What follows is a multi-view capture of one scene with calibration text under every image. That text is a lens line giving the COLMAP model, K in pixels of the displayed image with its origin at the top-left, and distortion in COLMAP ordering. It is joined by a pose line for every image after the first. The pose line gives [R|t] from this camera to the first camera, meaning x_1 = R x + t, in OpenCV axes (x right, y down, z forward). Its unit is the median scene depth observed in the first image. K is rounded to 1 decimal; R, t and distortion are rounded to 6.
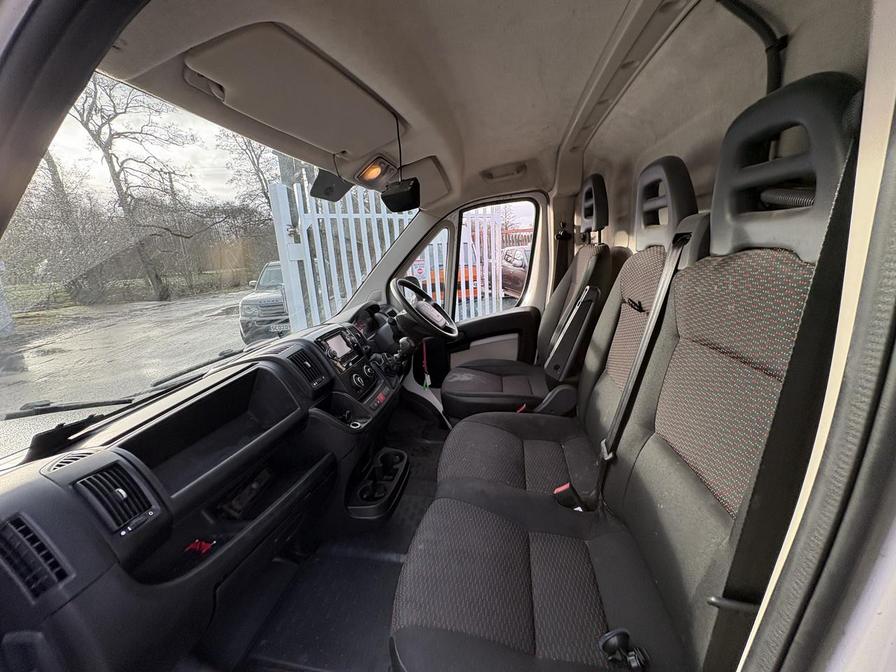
lens RADIAL K [[351.9, 0, 447.0], [0, 351.9, 336.7], [0, 0, 1]] dist [-0.001861, 0.000737]
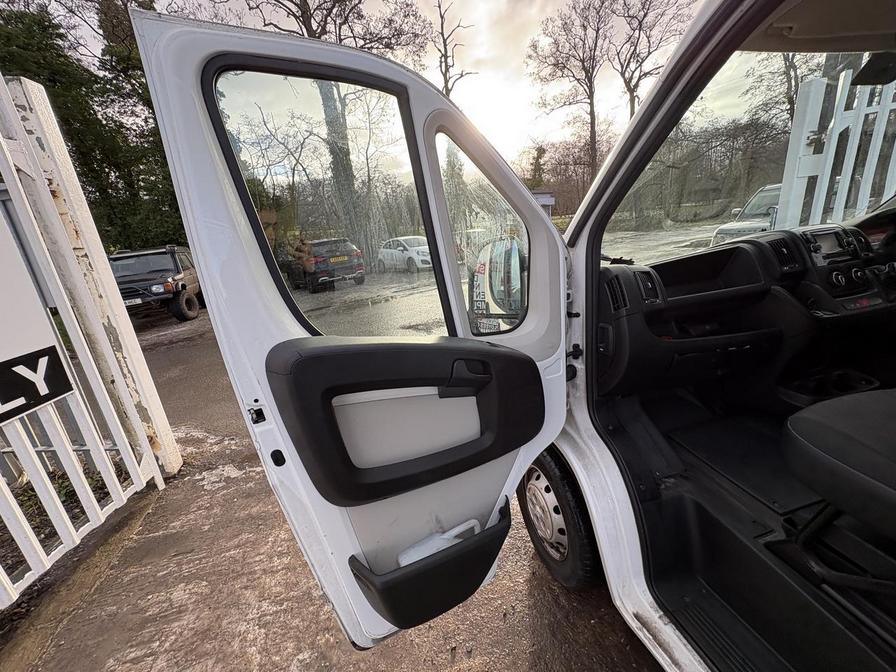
lens RADIAL K [[357.1, 0, 447.8], [0, 357.1, 337.5], [0, 0, 1]] dist [-0.002551, -0.000241]
pose [[0.411176, 0.294017, -0.862837, 0.019349], [-0.142062, 0.955657, 0.257948, 0.016345], [0.900418, 0.016515, 0.434712, -0.039945]]
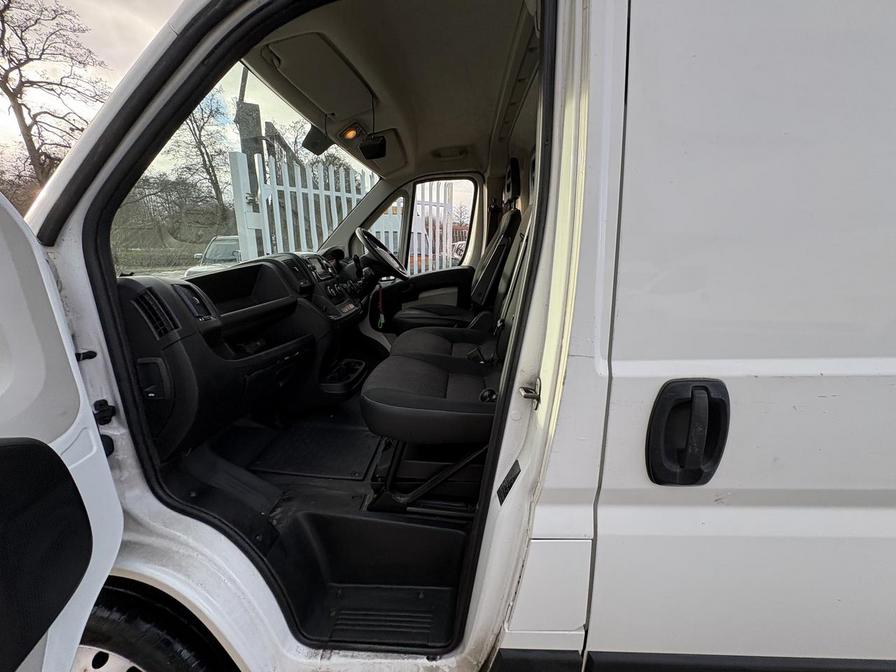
lens RADIAL K [[351.9, 0, 447.0], [0, 351.9, 336.7], [0, 0, 1]] dist [-0.001861, 0.000737]
pose [[0.989598, 0.038612, 0.138579, 0.000133], [-0.039395, 0.999219, 0.002917, 0.024852], [-0.138358, -0.008346, 0.990347, -0.034056]]
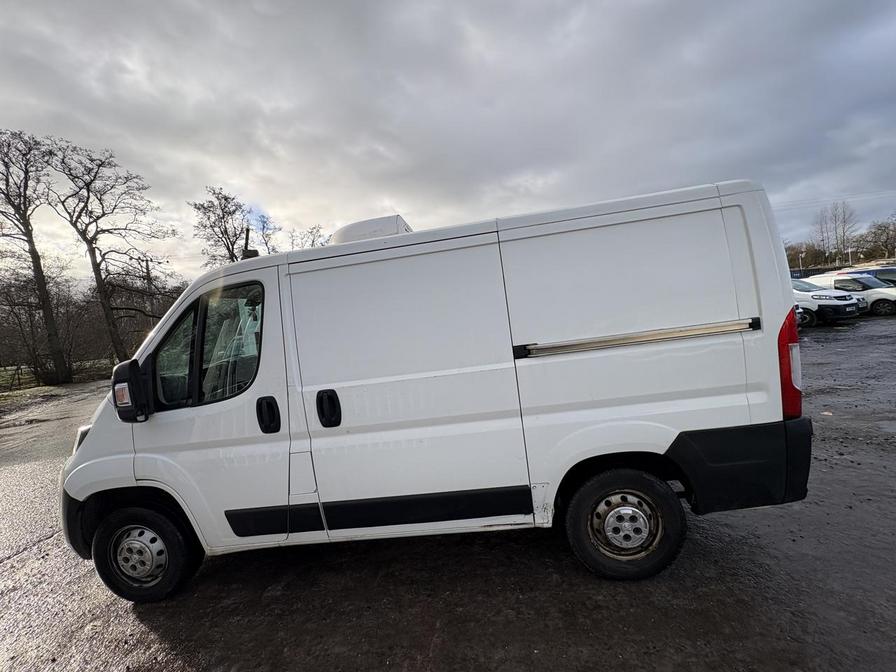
lens RADIAL K [[351.9, 0, 447.0], [0, 351.9, 336.7], [0, 0, 1]] dist [-0.001861, 0.000737]
pose [[0.996343, -0.041752, 0.074552, 0.084512], [0.055188, 0.980537, -0.188416, 0.038830], [-0.065234, 0.191841, 0.979256, -0.153485]]
